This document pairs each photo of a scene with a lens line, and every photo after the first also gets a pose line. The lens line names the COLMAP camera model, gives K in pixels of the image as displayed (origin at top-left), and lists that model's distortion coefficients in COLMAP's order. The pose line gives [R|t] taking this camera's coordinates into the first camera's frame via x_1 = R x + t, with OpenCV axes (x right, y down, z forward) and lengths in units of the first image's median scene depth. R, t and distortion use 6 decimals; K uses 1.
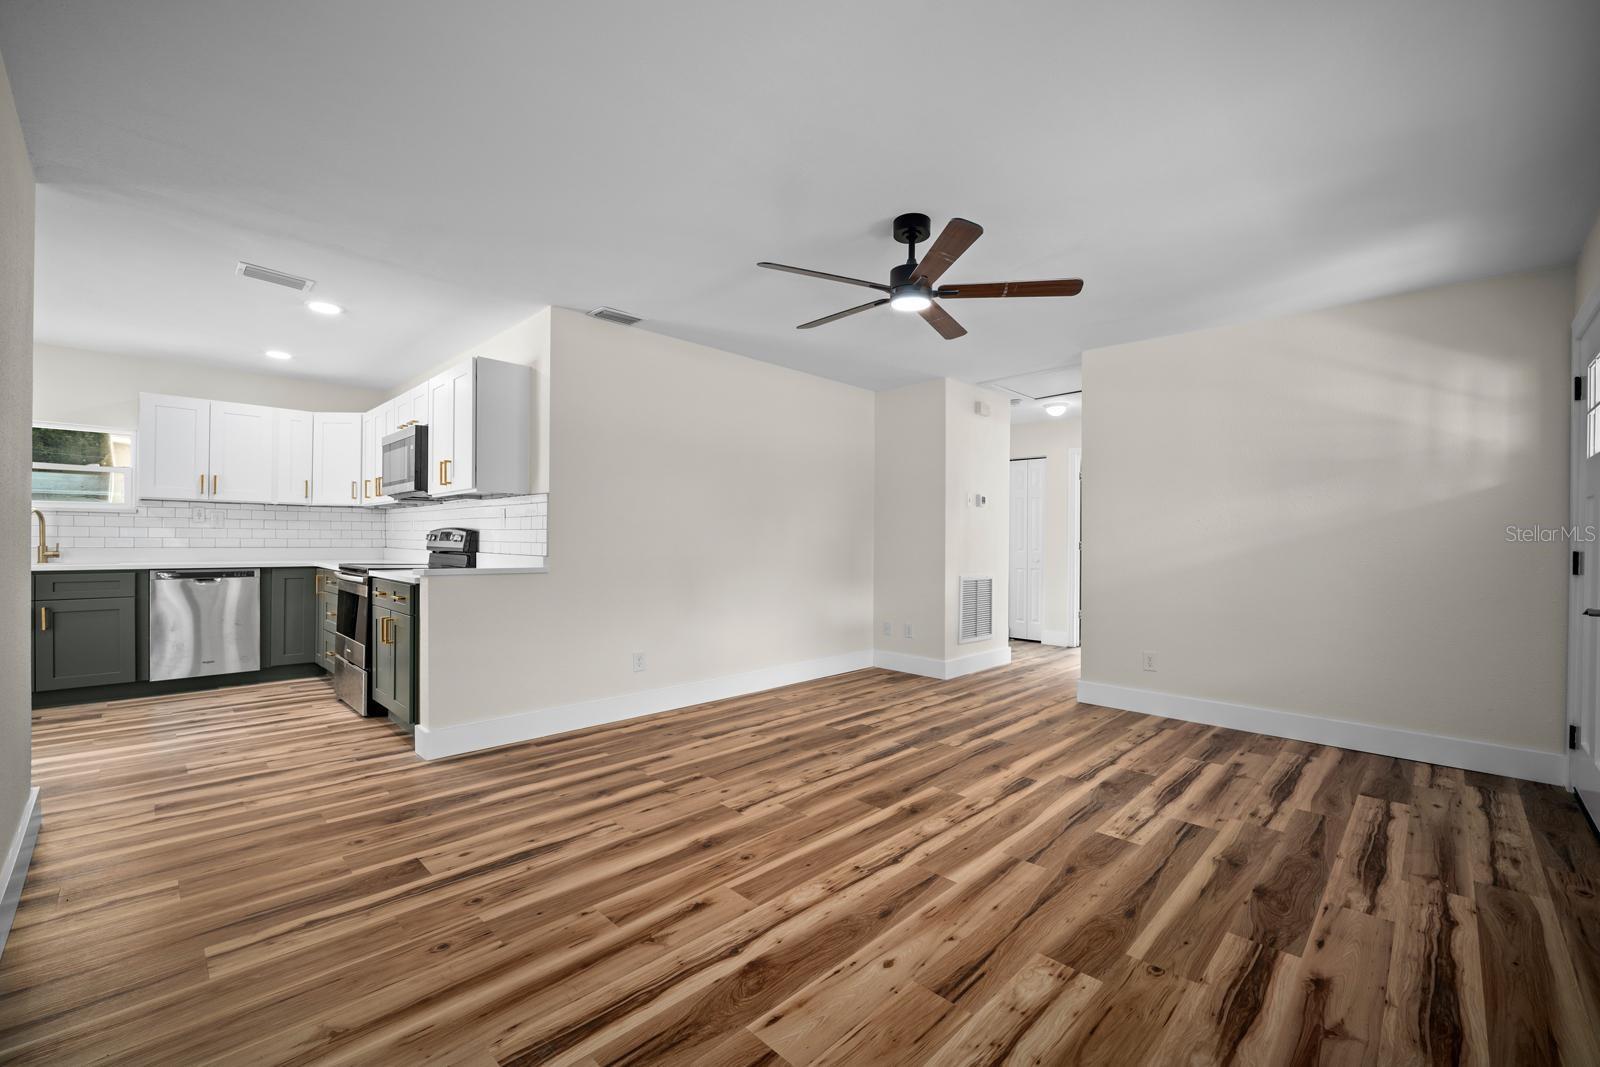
lens RADIAL K [[666.4, 0, 805.7], [0, 666.4, 539.4], [0, 0, 1]] dist [-0.013487, 0.000296]
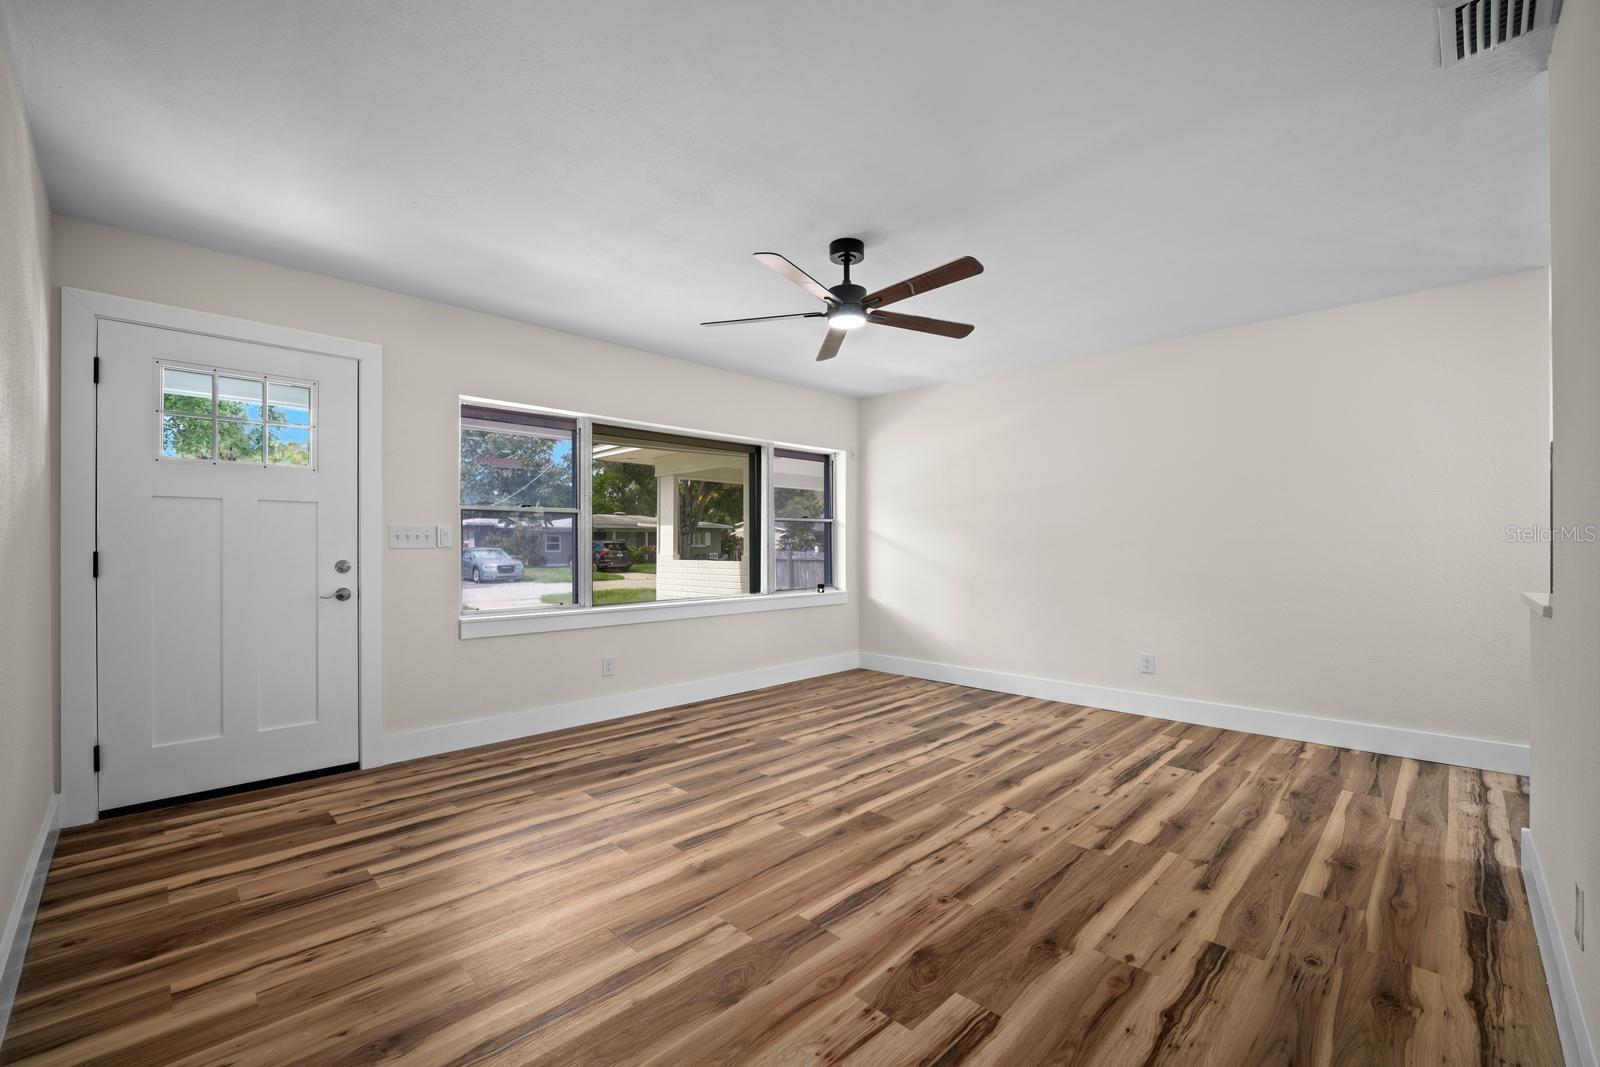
lens RADIAL K [[662.6, 0, 810.6], [0, 662.6, 544.8], [0, 0, 1]] dist [-0.011595, -0.000073]
pose [[-0.999969, -0.007906, 0.000567, 0.185104], [-0.007907, 0.999968, -0.000735, 0.002049], [-0.000562, -0.000739, -1.000000, 1.792358]]
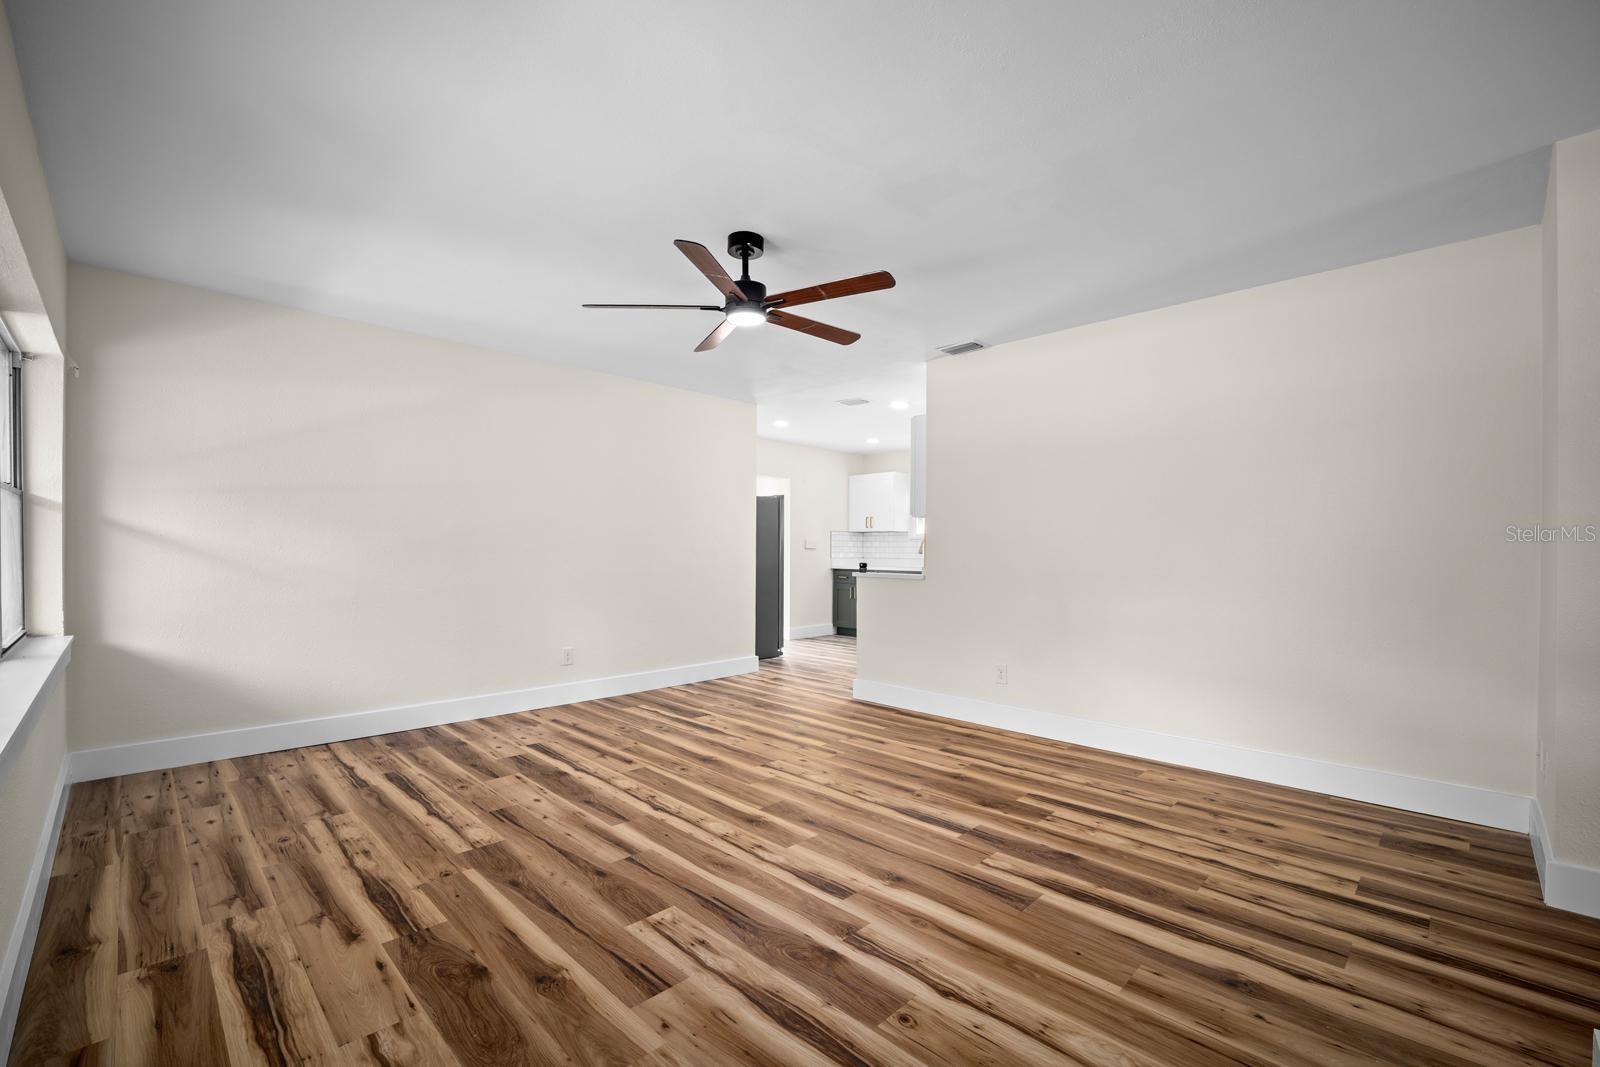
lens RADIAL K [[674.8, 0, 810.5], [0, 674.8, 552.6], [0, 0, 1]] dist [-0.014877, -0.000688]
pose [[-0.004576, -0.005437, -0.999975, 1.041530], [-0.006106, 0.999967, -0.005409, 0.009889], [0.999971, 0.006081, -0.004609, 0.966890]]
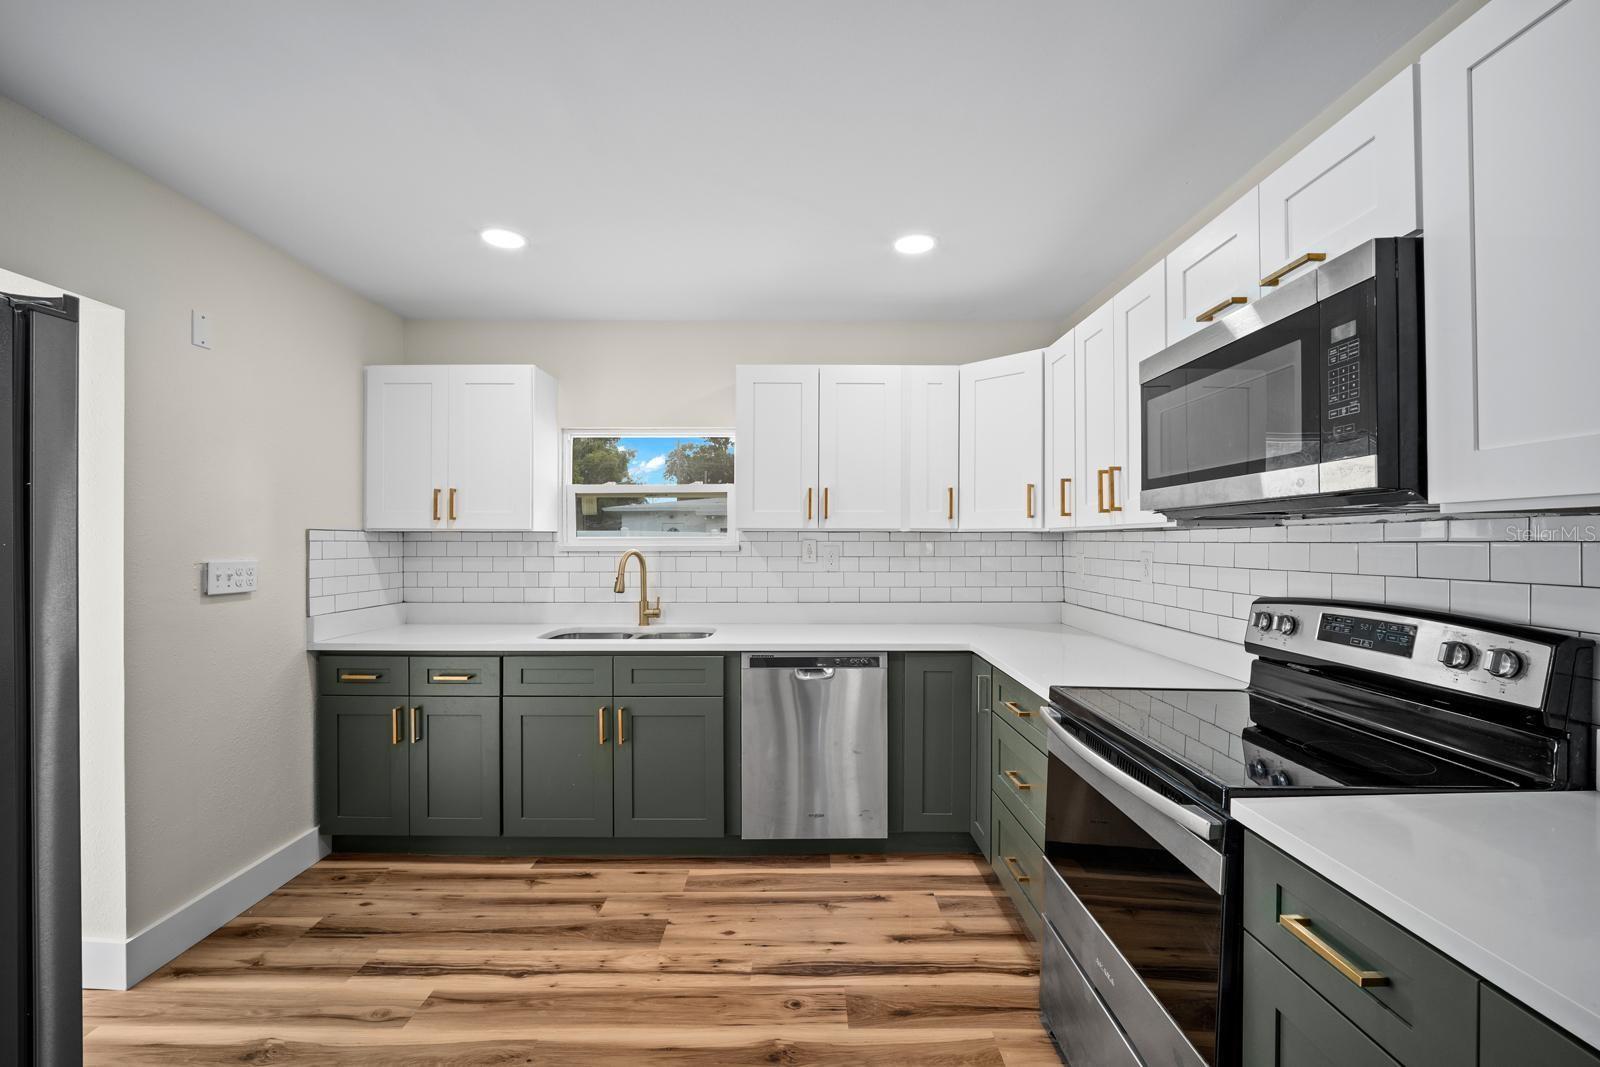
lens RADIAL K [[666.4, 0, 805.7], [0, 666.4, 539.4], [0, 0, 1]] dist [-0.013487, 0.000296]
pose [[0.703363, -0.010144, -0.710759, -0.762997], [0.007143, 0.999949, -0.007203, -0.073683], [0.710795, -0.000011, 0.703399, 0.894339]]
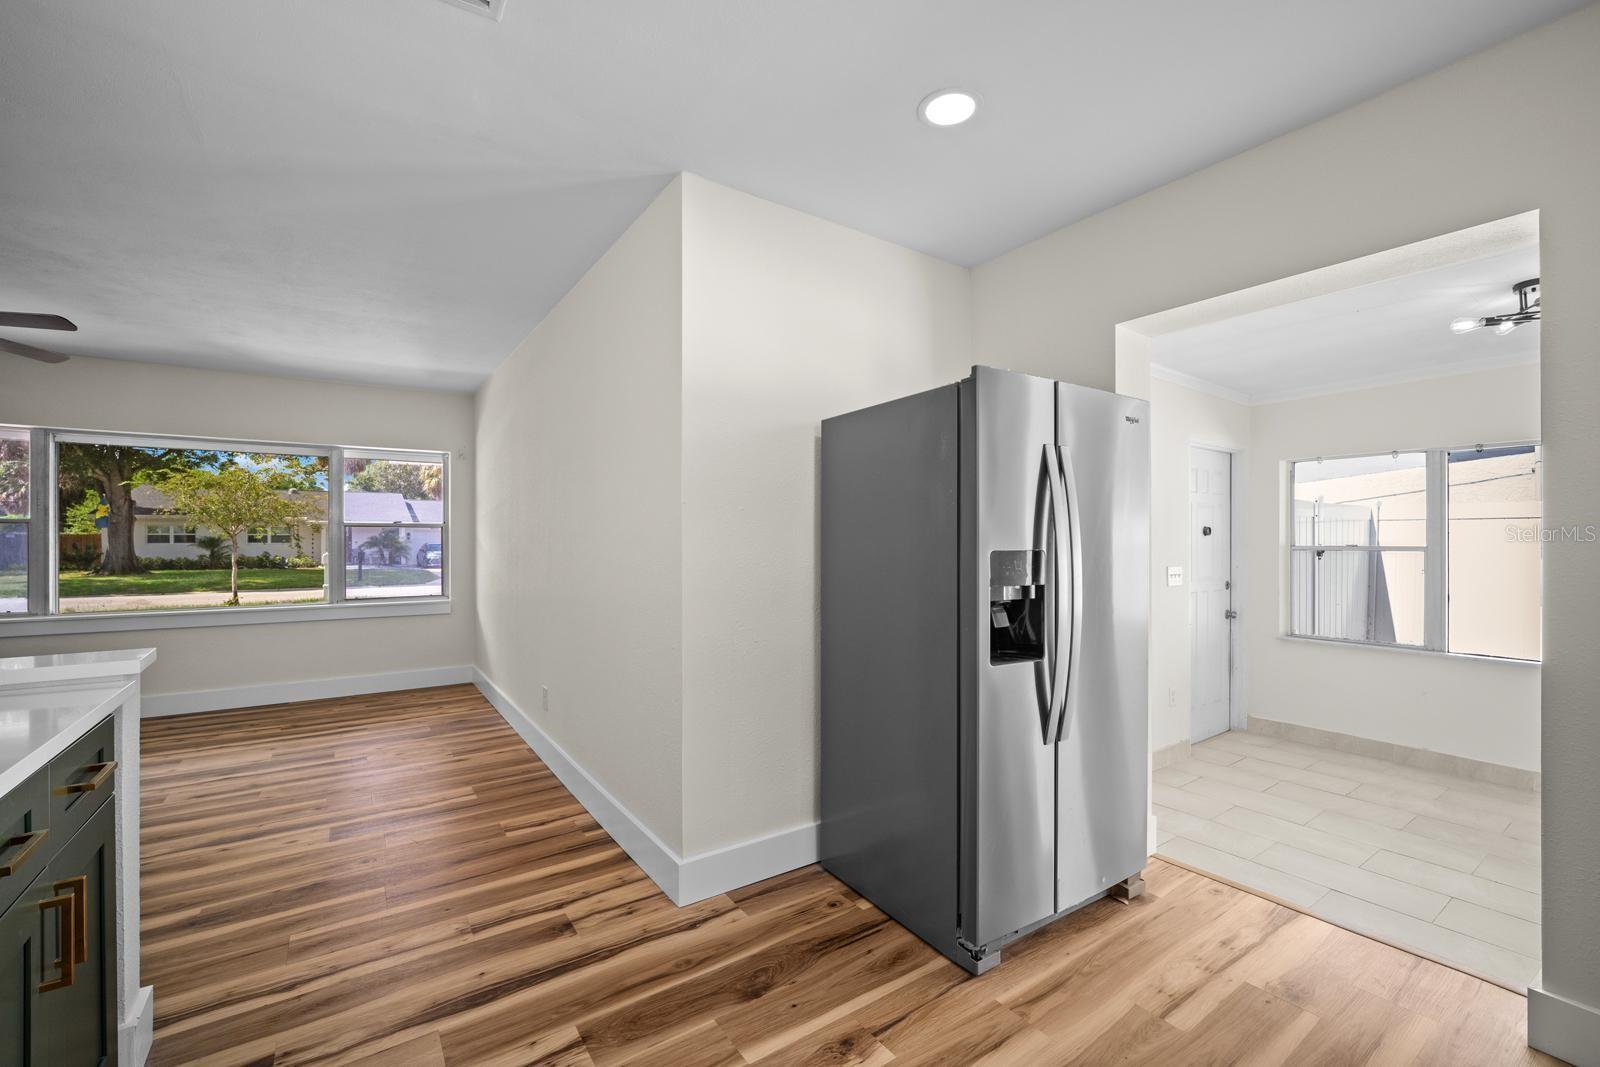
lens RADIAL K [[666.4, 0, 805.7], [0, 666.4, 539.4], [0, 0, 1]] dist [-0.013487, 0.000296]
pose [[-0.982276, -0.008186, 0.187263, -1.203816], [-0.007943, 0.999966, 0.002048, -0.042720], [-0.187274, 0.000524, -0.982308, 1.471901]]
